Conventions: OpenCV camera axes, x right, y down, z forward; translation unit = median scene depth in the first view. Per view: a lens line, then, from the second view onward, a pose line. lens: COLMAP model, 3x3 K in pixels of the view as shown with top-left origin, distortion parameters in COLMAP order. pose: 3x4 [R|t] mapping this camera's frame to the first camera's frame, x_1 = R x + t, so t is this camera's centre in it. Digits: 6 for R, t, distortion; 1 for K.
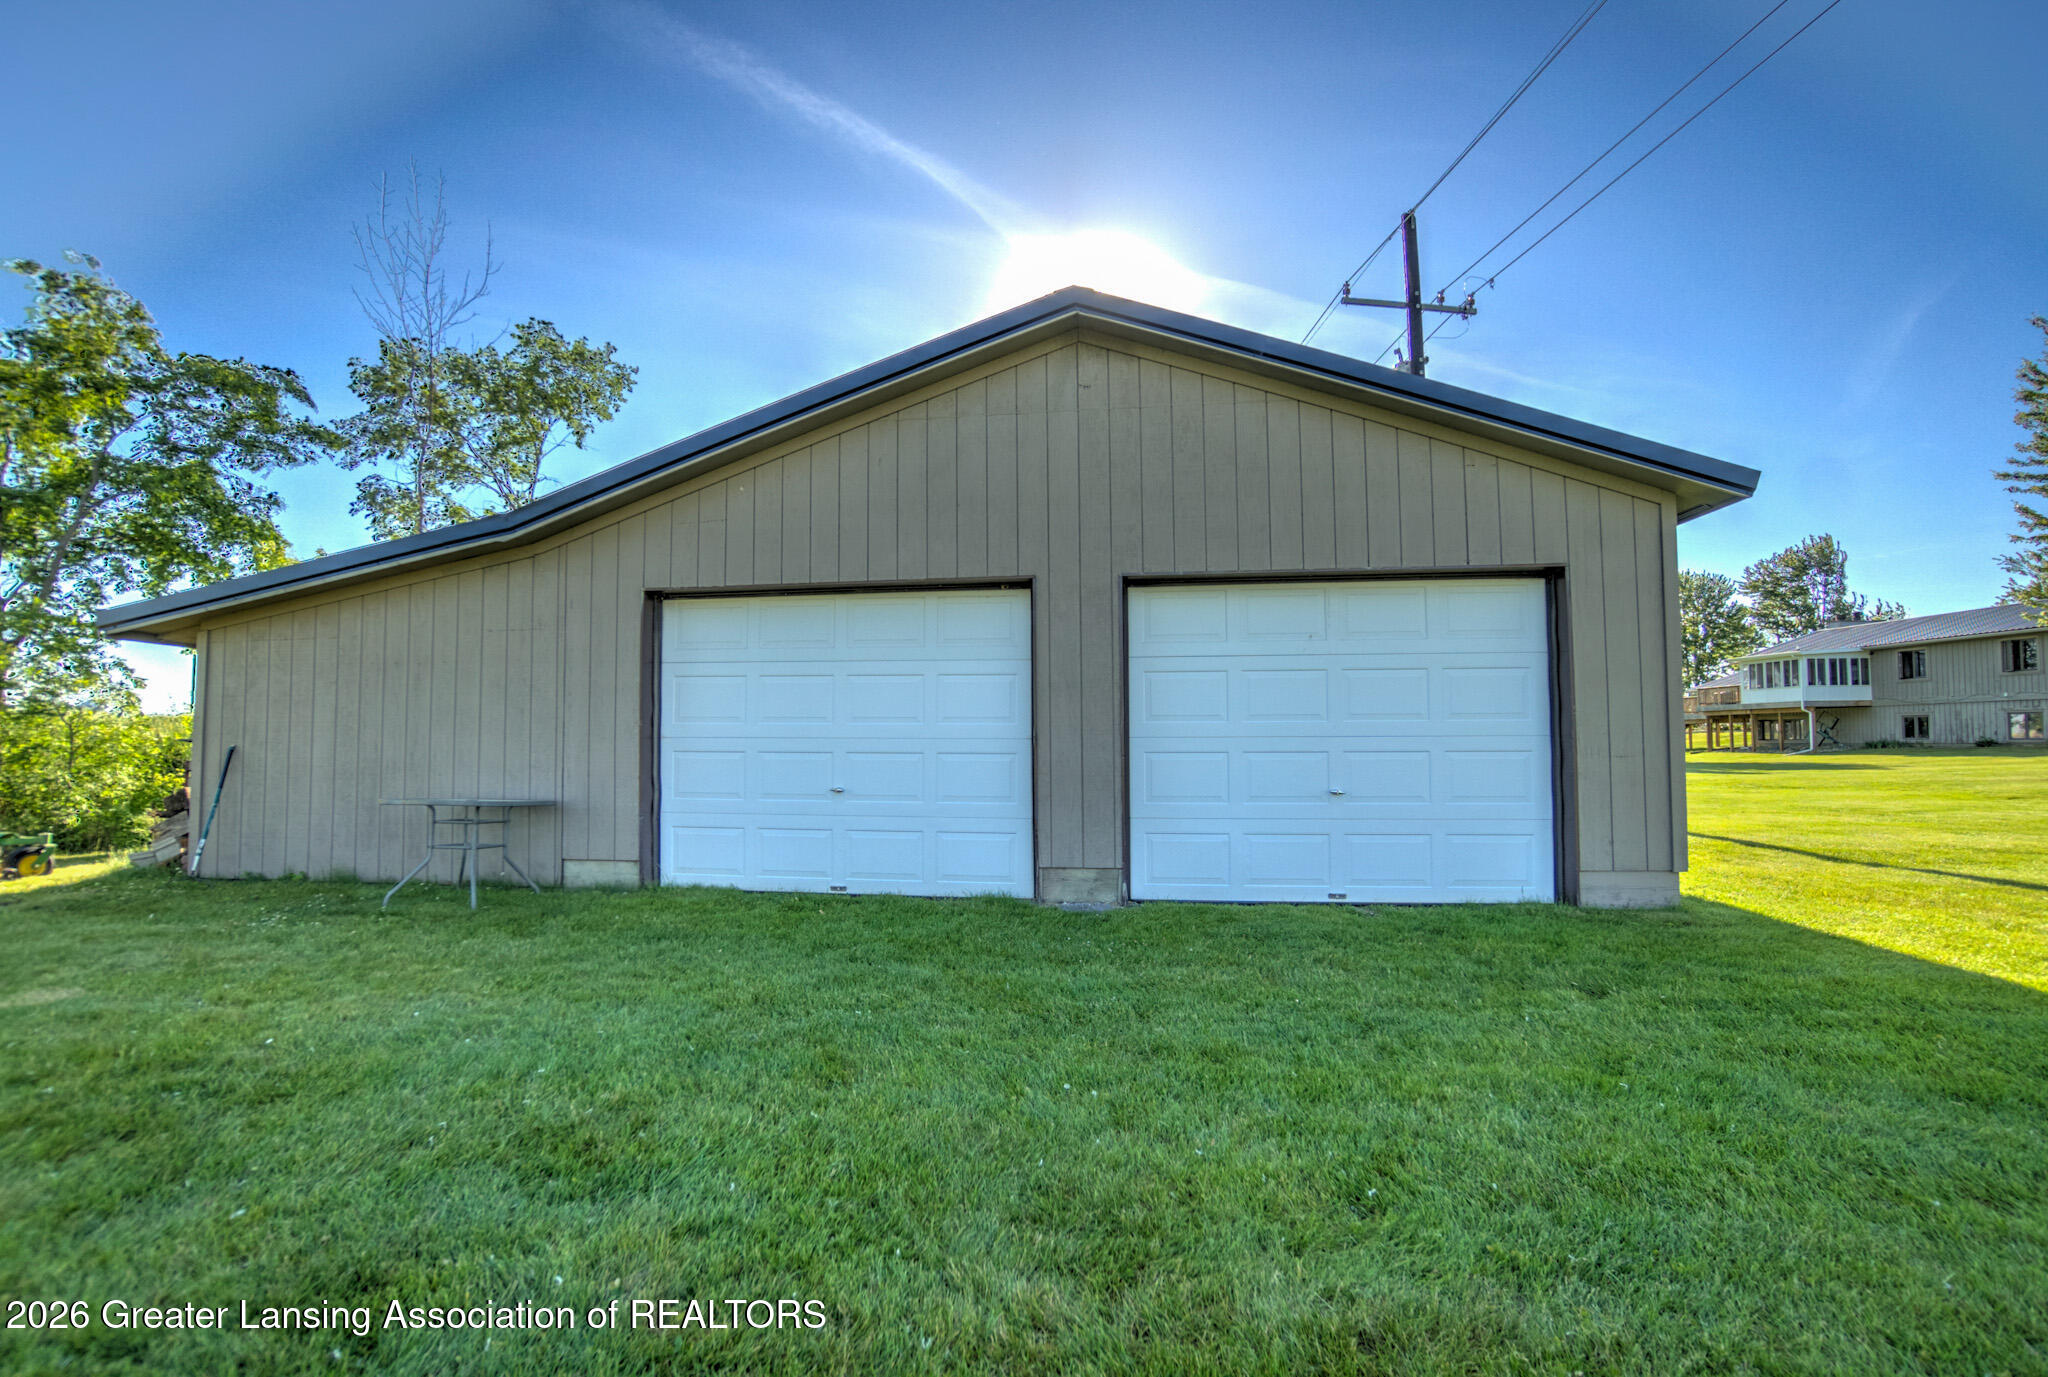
lens RADIAL K [[920.7, 0, 1029.0], [0, 920.7, 697.4], [0, 0, 1]] dist [-0.046851, 0.019298]
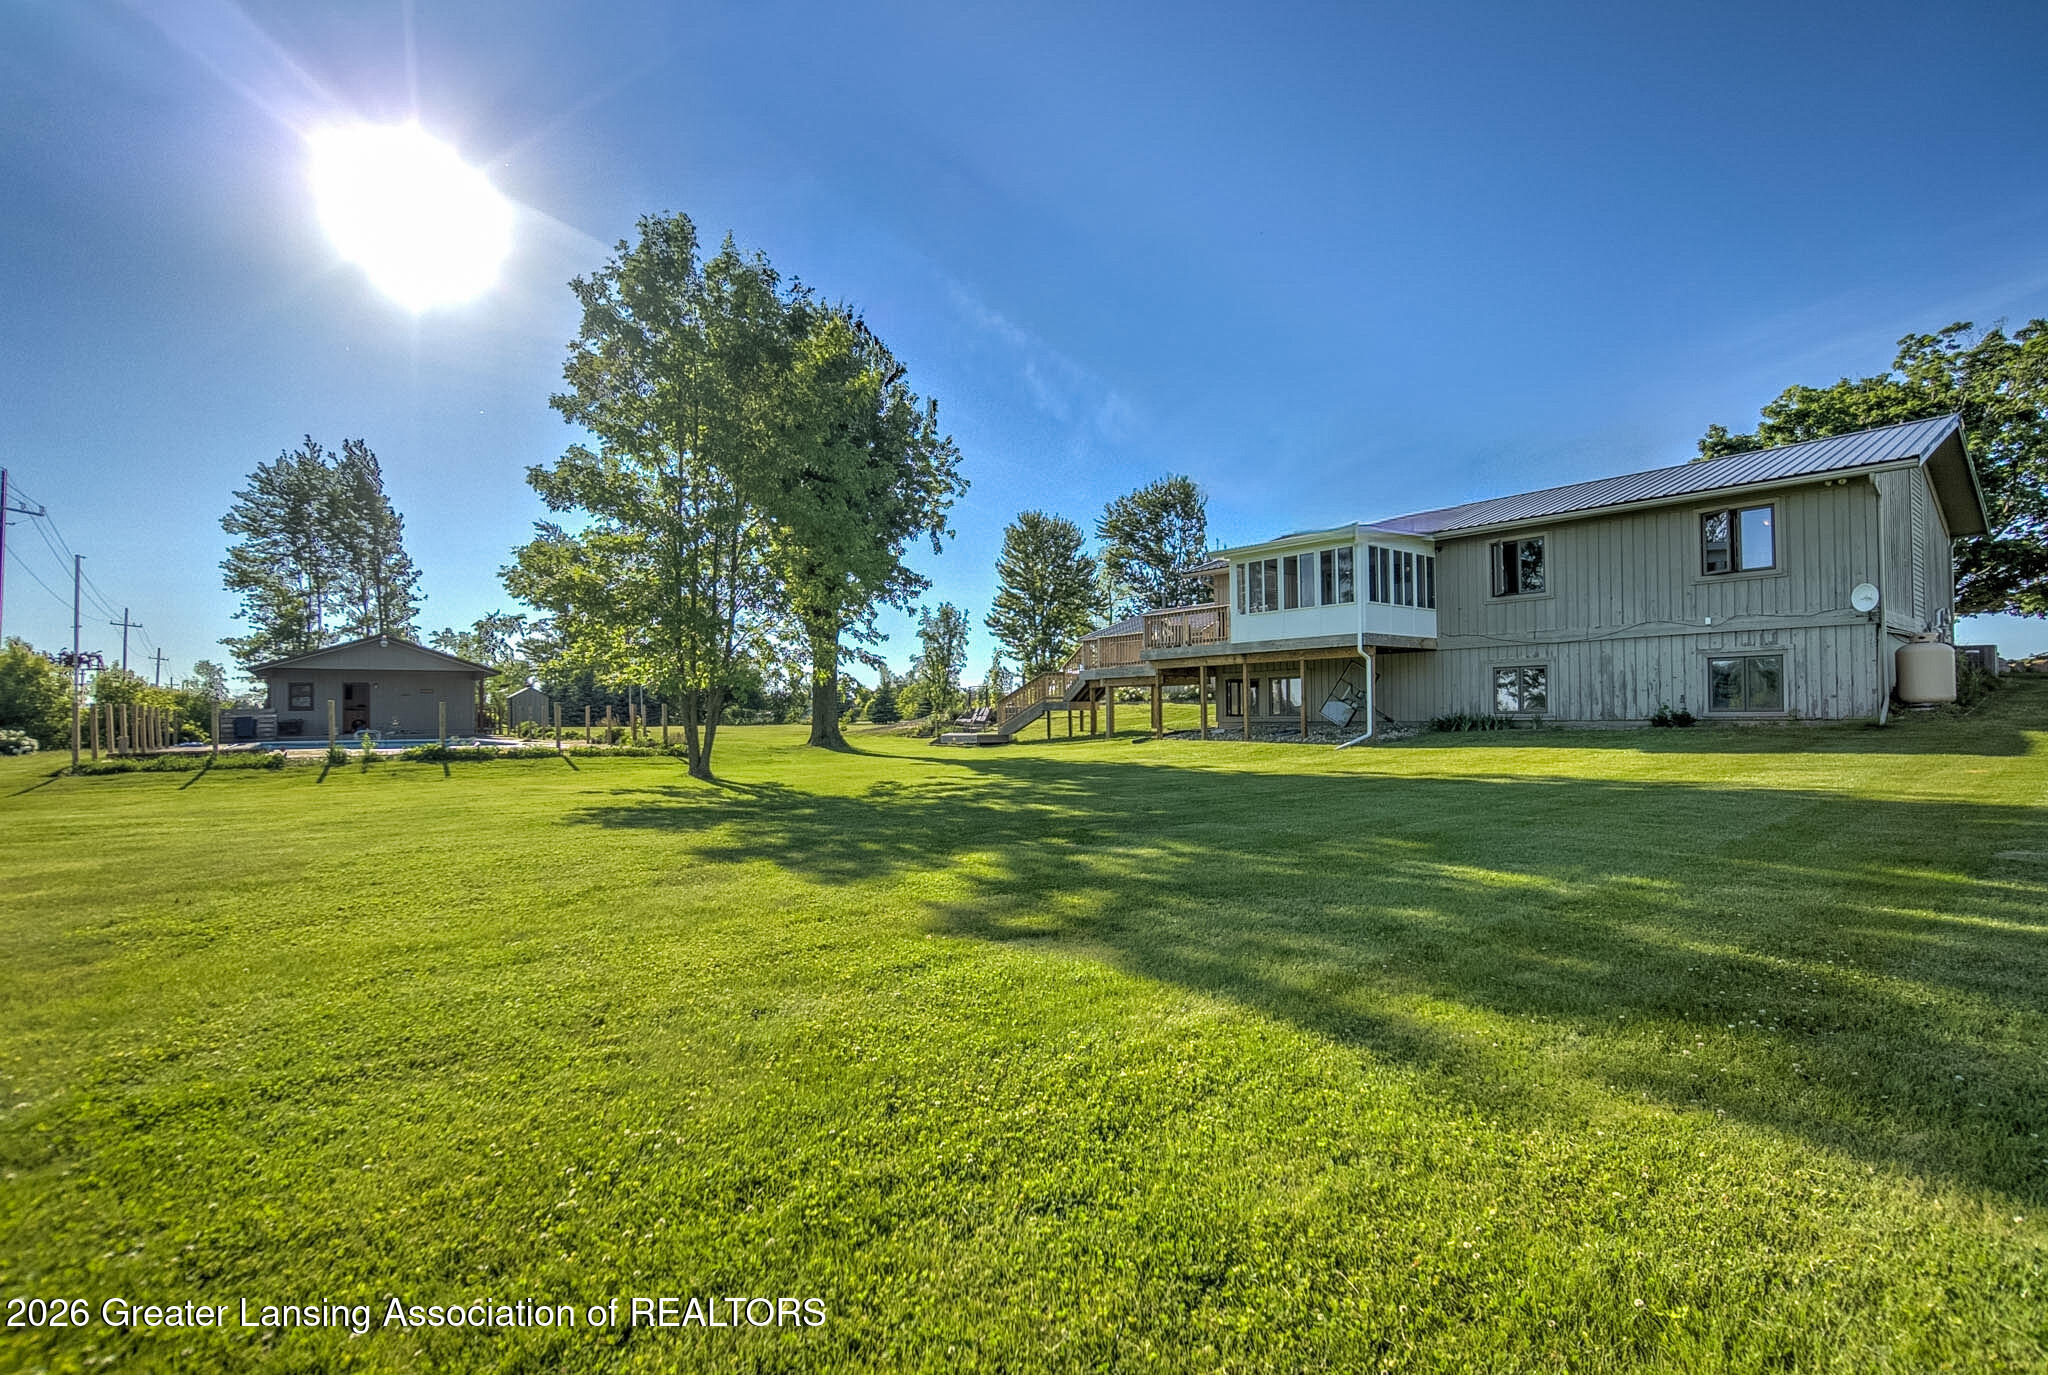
lens RADIAL K [[963.2, 0, 1031.1], [0, 963.2, 695.4], [0, 0, 1]] dist [-0.031780, 0.000163]
pose [[0.780174, 0.011089, 0.625464, 0.383982], [-0.023698, 0.999649, 0.011837, 0.033349], [-0.625113, -0.024057, 0.780163, 0.674429]]
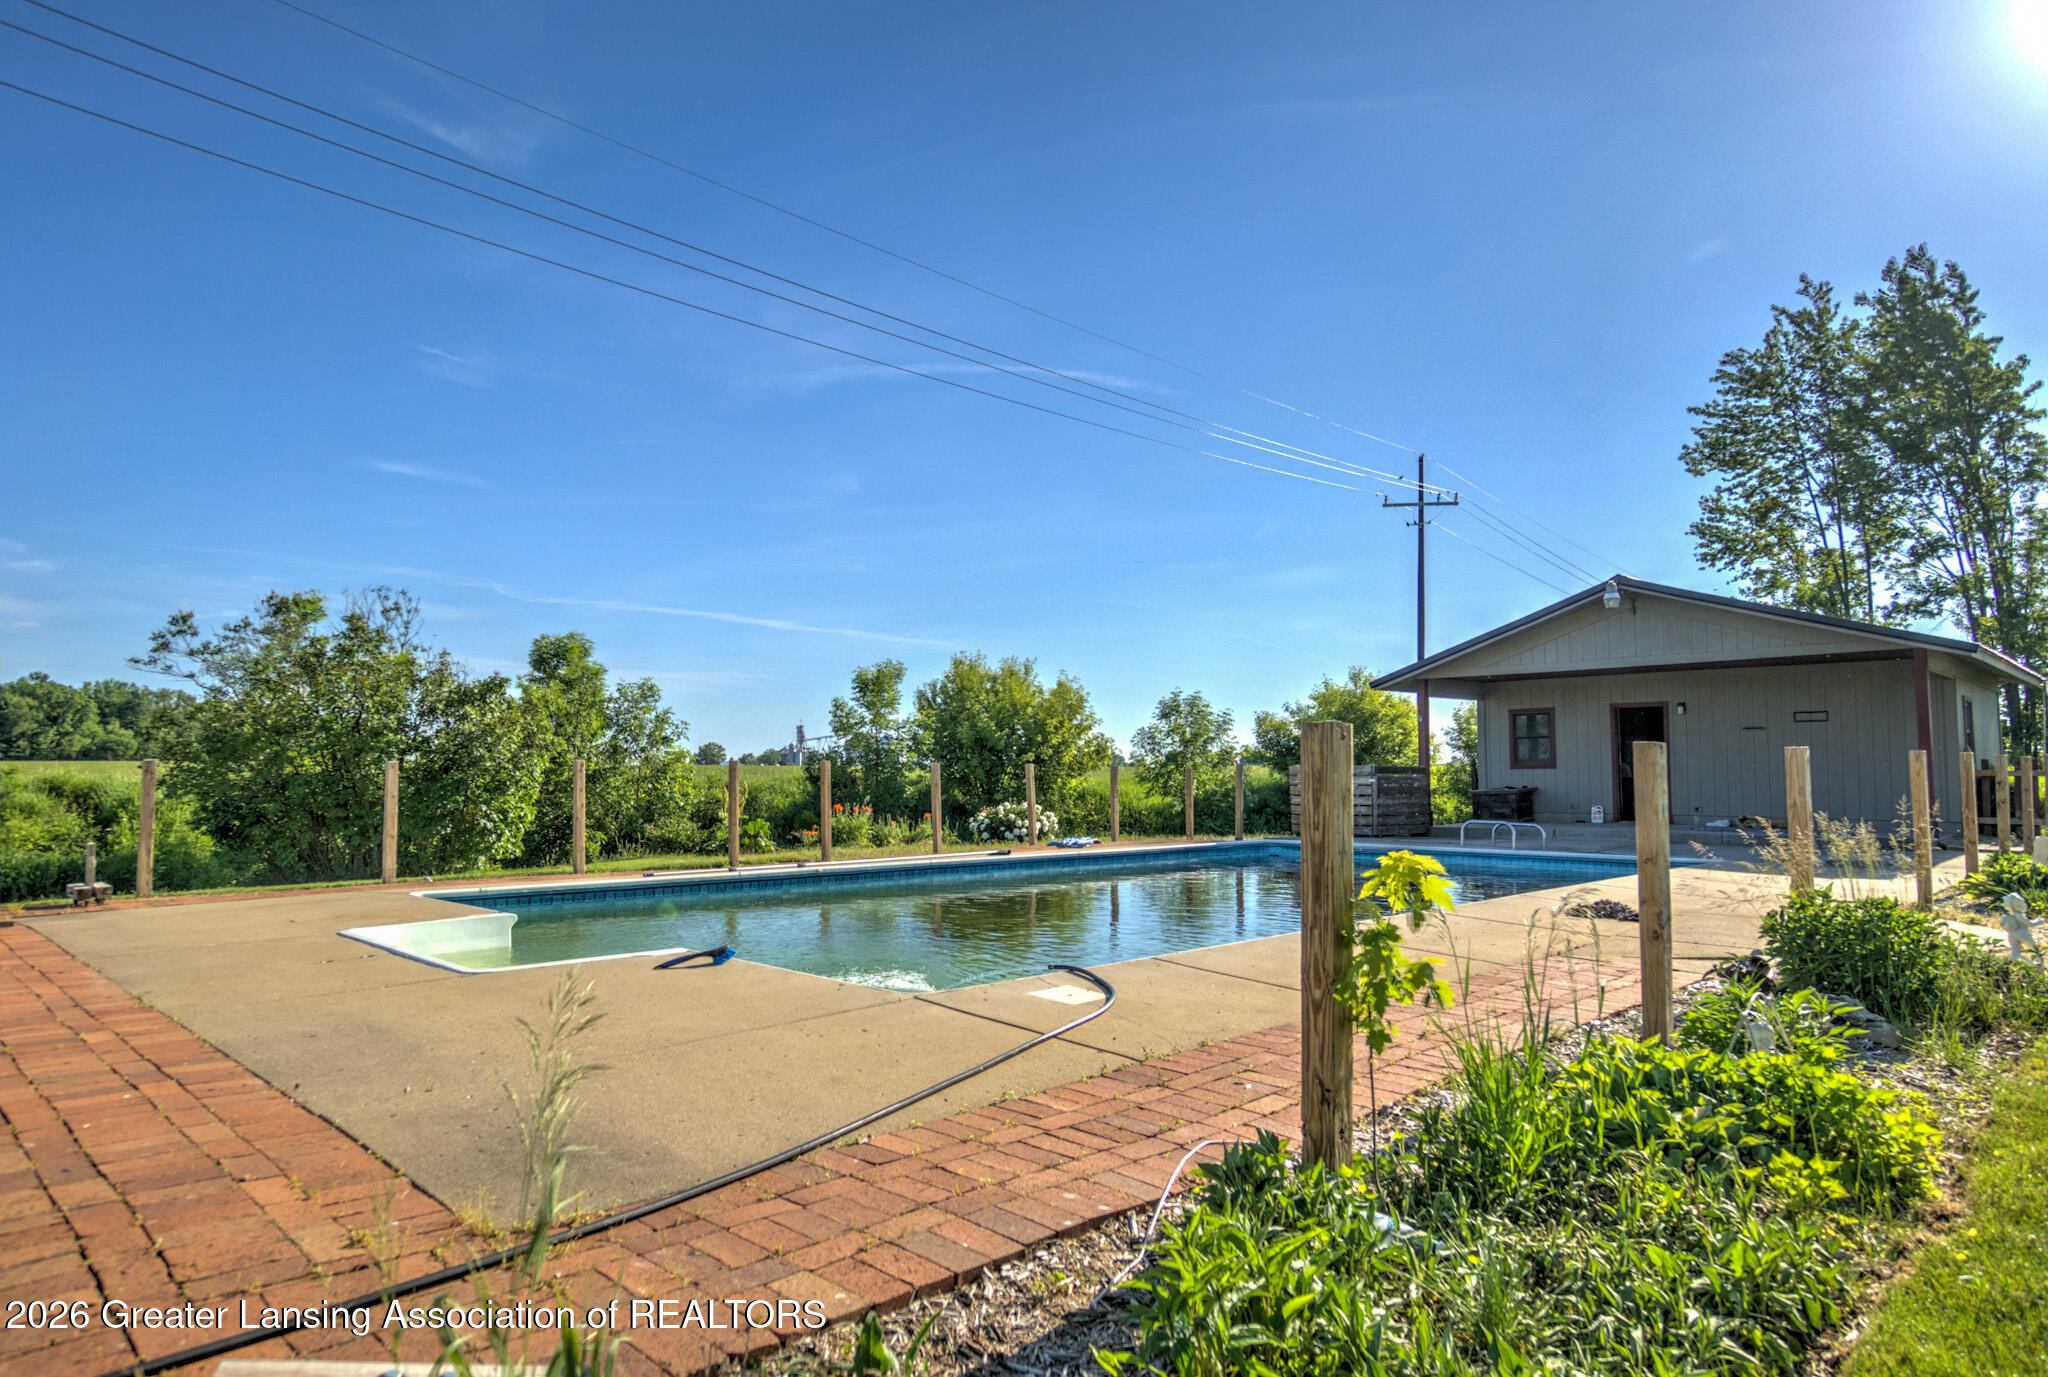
lens RADIAL K [[1137.4, 0, 1024.0], [0, 1137.4, 688.5], [0, 0, 1]] dist [-0.000203, 0.000052]
pose [[0.719052, -0.045233, -0.693482, 0.589059], [0.028529, 0.998960, -0.035578, 0.050968], [0.694370, 0.005798, 0.719595, 1.288282]]
